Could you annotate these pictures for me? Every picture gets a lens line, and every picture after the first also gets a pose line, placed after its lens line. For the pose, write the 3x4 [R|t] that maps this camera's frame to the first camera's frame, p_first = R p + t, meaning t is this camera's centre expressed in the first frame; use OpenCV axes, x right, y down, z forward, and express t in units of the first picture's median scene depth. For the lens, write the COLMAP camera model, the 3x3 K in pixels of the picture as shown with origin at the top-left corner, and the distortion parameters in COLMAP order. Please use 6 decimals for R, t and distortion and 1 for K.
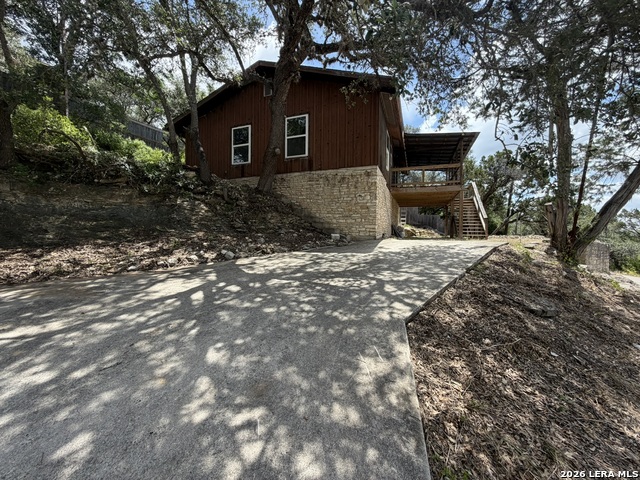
lens RADIAL K [[257.7, 0, 316.9], [0, 257.7, 239.8], [0, 0, 1]] dist [-0.003068, 0.000033]
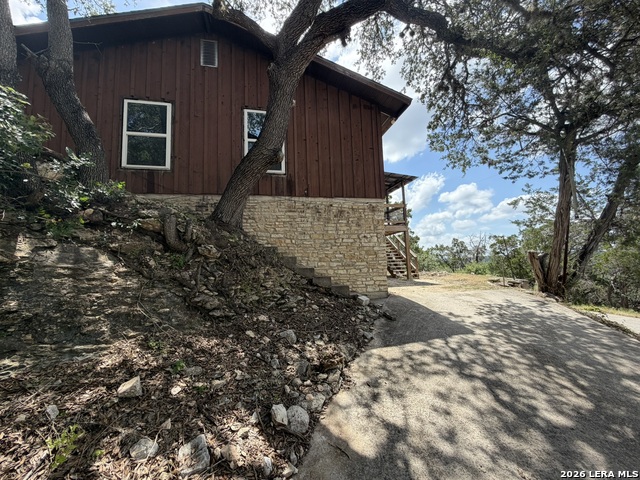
lens RADIAL K [[257.7, 0, 316.9], [0, 257.7, 239.8], [0, 0, 1]] dist [-0.003068, 0.000033]
pose [[0.830199, 0.012938, 0.557317, -0.416508], [0.051557, 0.993664, -0.099868, -0.112760], [-0.555078, 0.111644, 0.824272, 0.551947]]
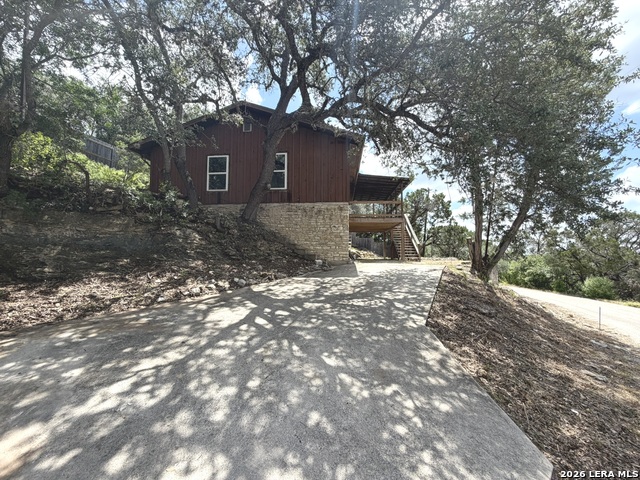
lens RADIAL K [[257.7, 0, 316.9], [0, 257.7, 239.8], [0, 0, 1]] dist [-0.003068, 0.000033]
pose [[0.959775, 0.010370, 0.280580, -0.279373], [0.009350, 0.997583, -0.068851, -0.035652], [-0.280616, 0.068705, 0.957358, -0.116648]]
